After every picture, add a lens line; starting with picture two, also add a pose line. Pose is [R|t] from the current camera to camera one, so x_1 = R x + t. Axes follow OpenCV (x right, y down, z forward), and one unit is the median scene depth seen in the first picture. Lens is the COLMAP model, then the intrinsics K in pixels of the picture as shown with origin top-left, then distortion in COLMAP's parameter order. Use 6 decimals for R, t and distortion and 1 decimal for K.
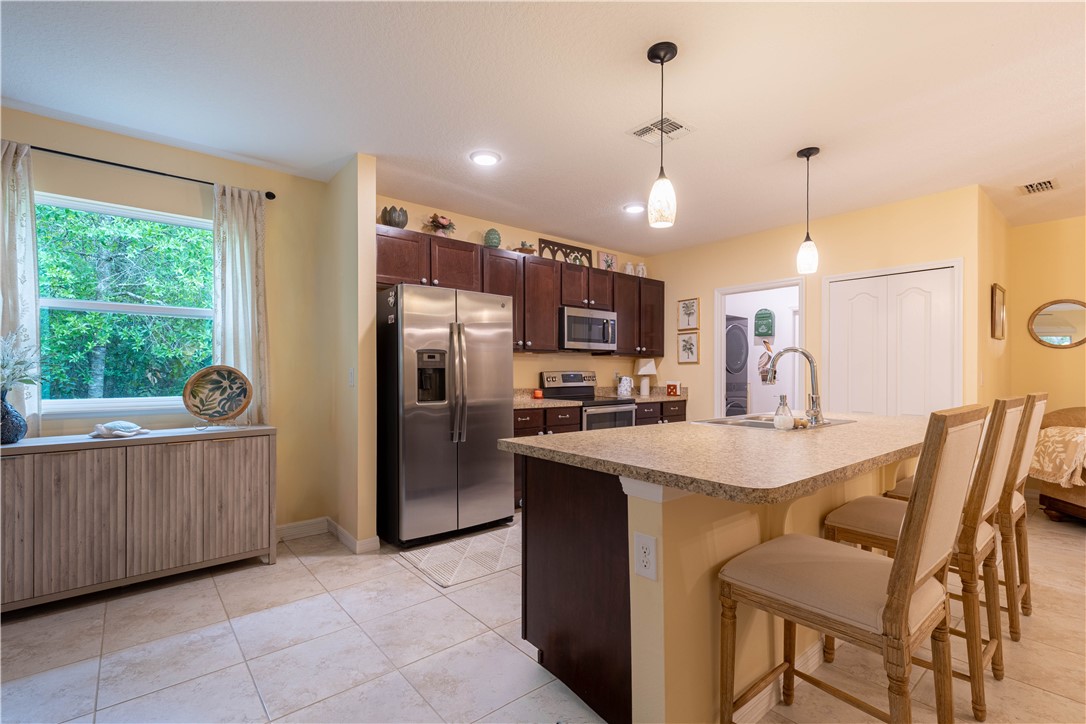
lens RADIAL K [[488.8, 0, 543.2], [0, 488.8, 373.8], [0, 0, 1]] dist [0.007476, -0.001208]
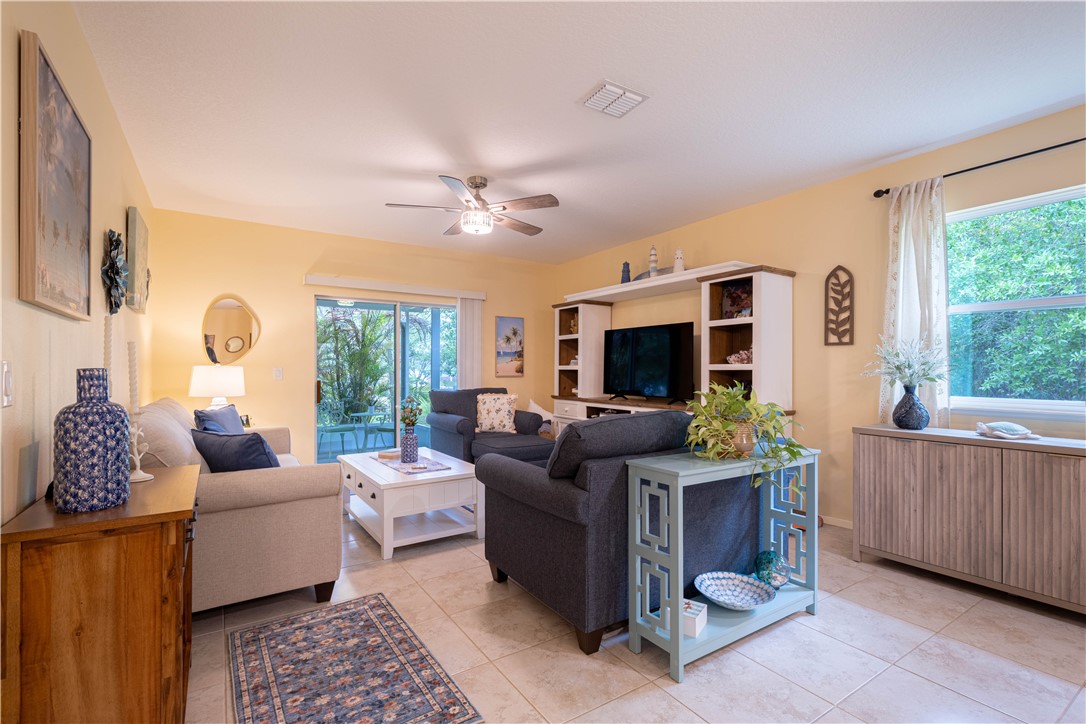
lens RADIAL K [[488.8, 0, 543.9], [0, 488.8, 371.6], [0, 0, 1]] dist [0.007476, -0.001208]
pose [[-0.114829, 0.003194, -0.993380, 0.146592], [-0.007703, 0.999962, 0.004105, -0.000517], [0.993355, 0.008124, -0.114800, 0.139104]]
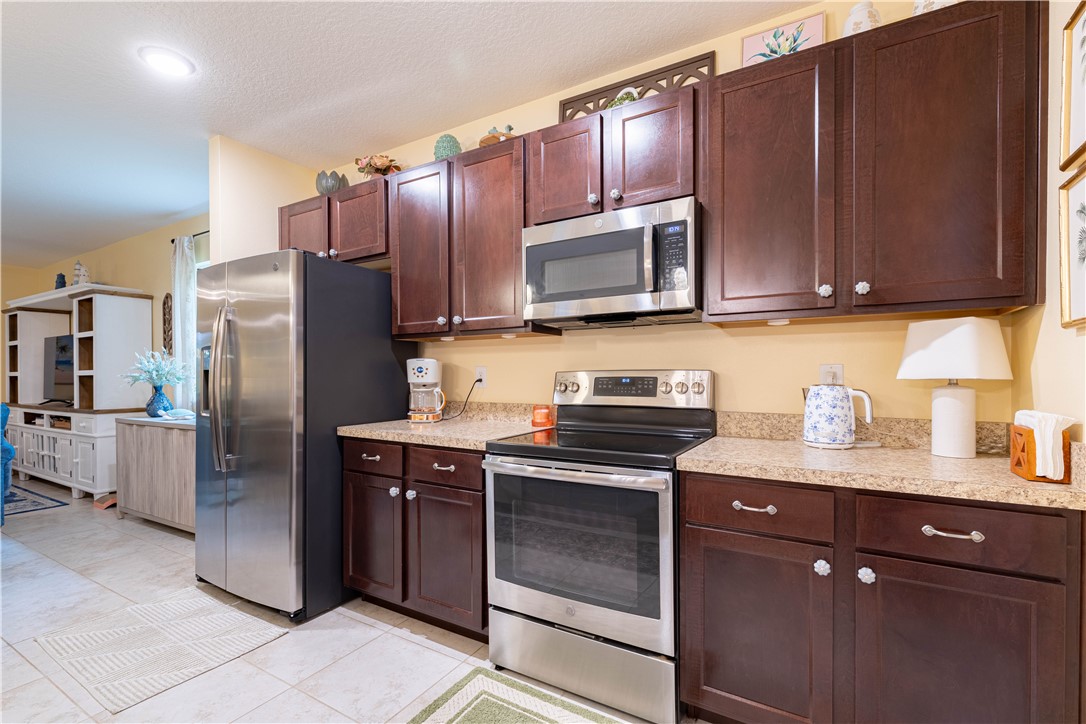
lens RADIAL K [[488.8, 0, 542.9], [0, 488.8, 375.0], [0, 0, 1]] dist [0.007476, -0.001208]
pose [[0.328172, 0.000684, -0.944618, 0.585707], [0.003043, 0.999994, 0.001781, -0.002653], [0.944613, -0.003459, 0.328168, 1.058190]]
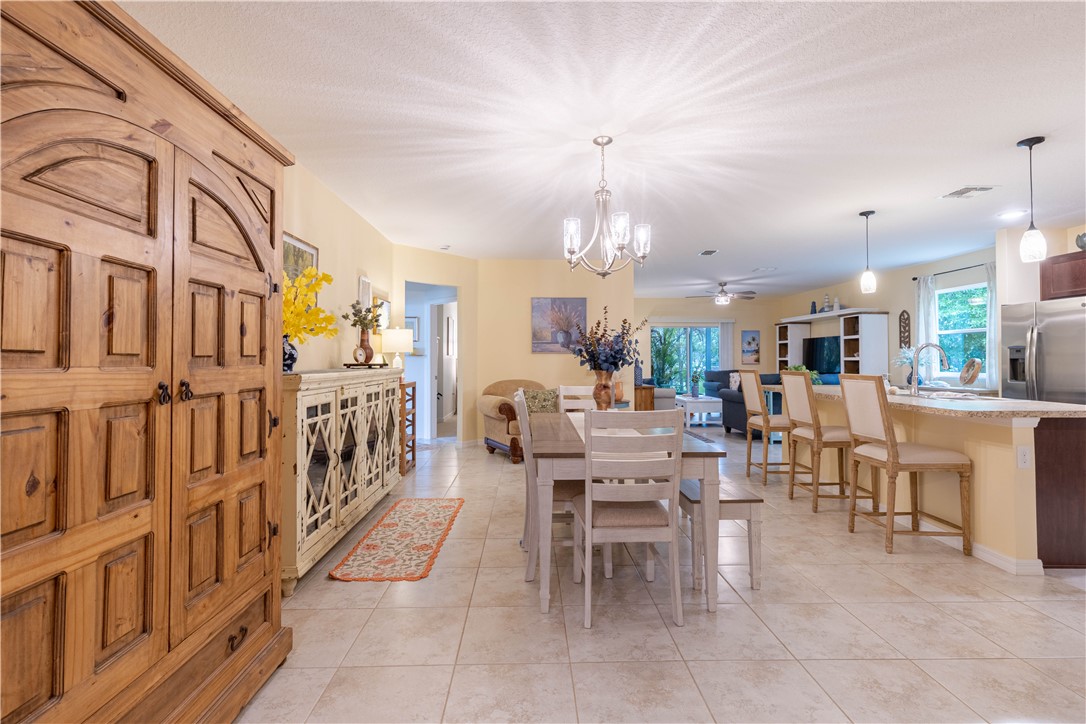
lens RADIAL K [[488.8, 0, 540.8], [0, 488.8, 348.3], [0, 0, 1]] dist [0.007476, -0.001208]
pose [[-0.626673, -0.021253, -0.778992, 1.578666], [-0.008002, 0.999751, -0.020838, 0.000553], [0.779241, -0.006825, -0.626687, 0.684751]]
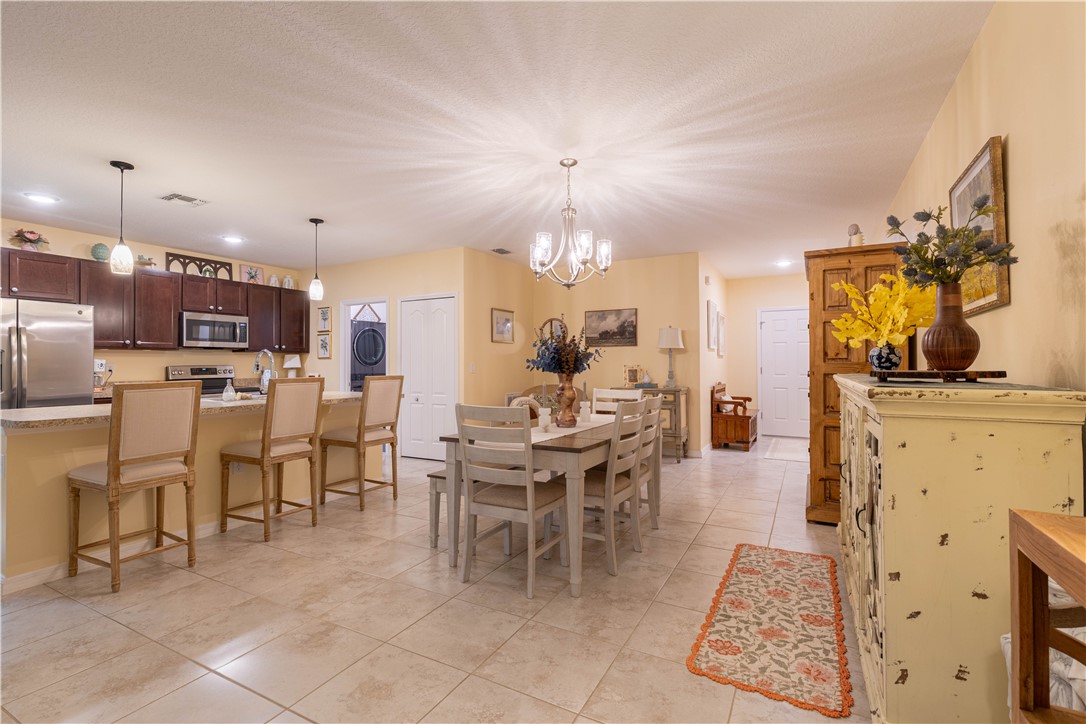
lens RADIAL K [[488.8, 0, 543.3], [0, 488.8, 356.6], [0, 0, 1]] dist [0.007476, -0.001208]
pose [[0.931239, -0.000524, 0.364408, 0.522710], [0.008464, 0.999760, -0.020192, 0.005742], [-0.364310, 0.021888, 0.931020, -0.540143]]
